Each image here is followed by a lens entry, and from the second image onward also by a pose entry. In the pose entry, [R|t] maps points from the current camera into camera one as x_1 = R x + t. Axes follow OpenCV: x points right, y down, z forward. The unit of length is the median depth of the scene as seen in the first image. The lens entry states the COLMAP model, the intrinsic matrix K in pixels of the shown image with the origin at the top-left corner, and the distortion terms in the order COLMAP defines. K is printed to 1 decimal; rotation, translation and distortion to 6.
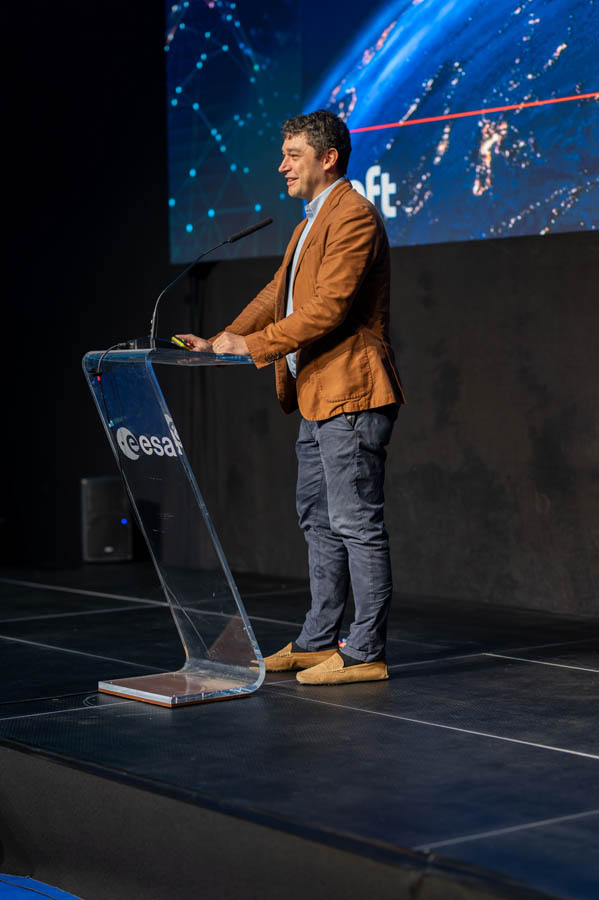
lens RADIAL K [[2109.2, 0, 305.5], [0, 2109.2, 450.5], [0, 0, 1]] dist [-0.013742, 0.000000]
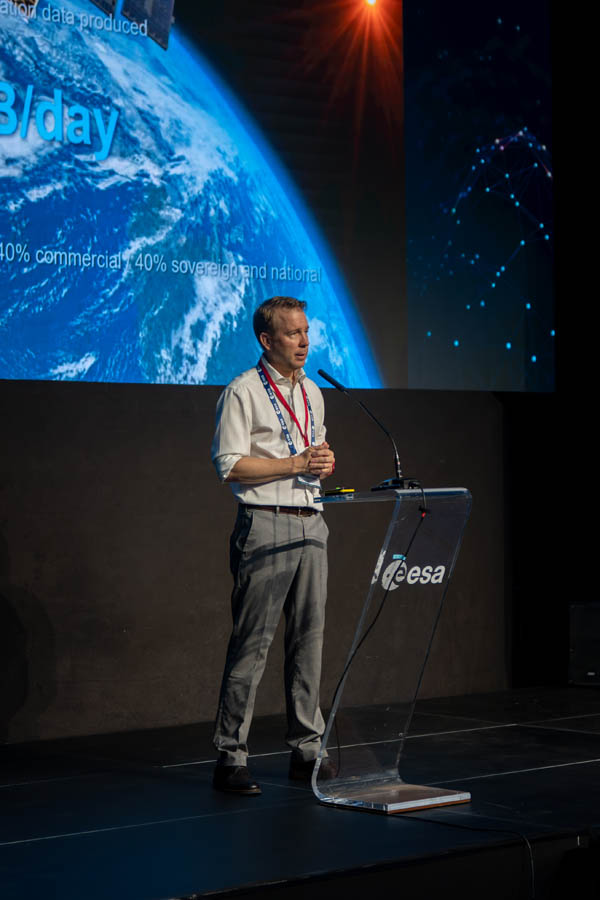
lens RADIAL K [[2255.5, 0, 298.7], [0, 2255.5, 447.3], [0, 0, 1]] dist [0.058971, 0.000000]
pose [[-0.114943, 0.028043, 0.992976, -1.035064], [0.049726, 0.998511, -0.022443, -0.038161], [-0.992127, 0.046797, -0.116166, 1.004579]]
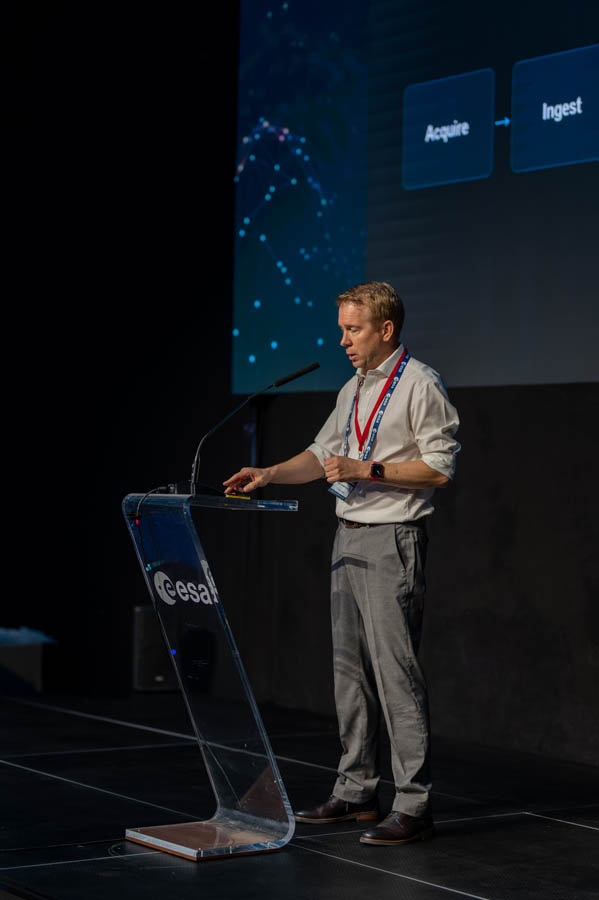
lens RADIAL K [[2109.2, 0, 296.8], [0, 2109.2, 449.6], [0, 0, 1]] dist [-0.013742, 0.000000]
pose [[0.998419, 0.033628, -0.045047, 0.016883], [-0.035952, 0.998009, -0.051814, -0.016229], [0.043215, 0.053351, 0.997640, 0.012223]]
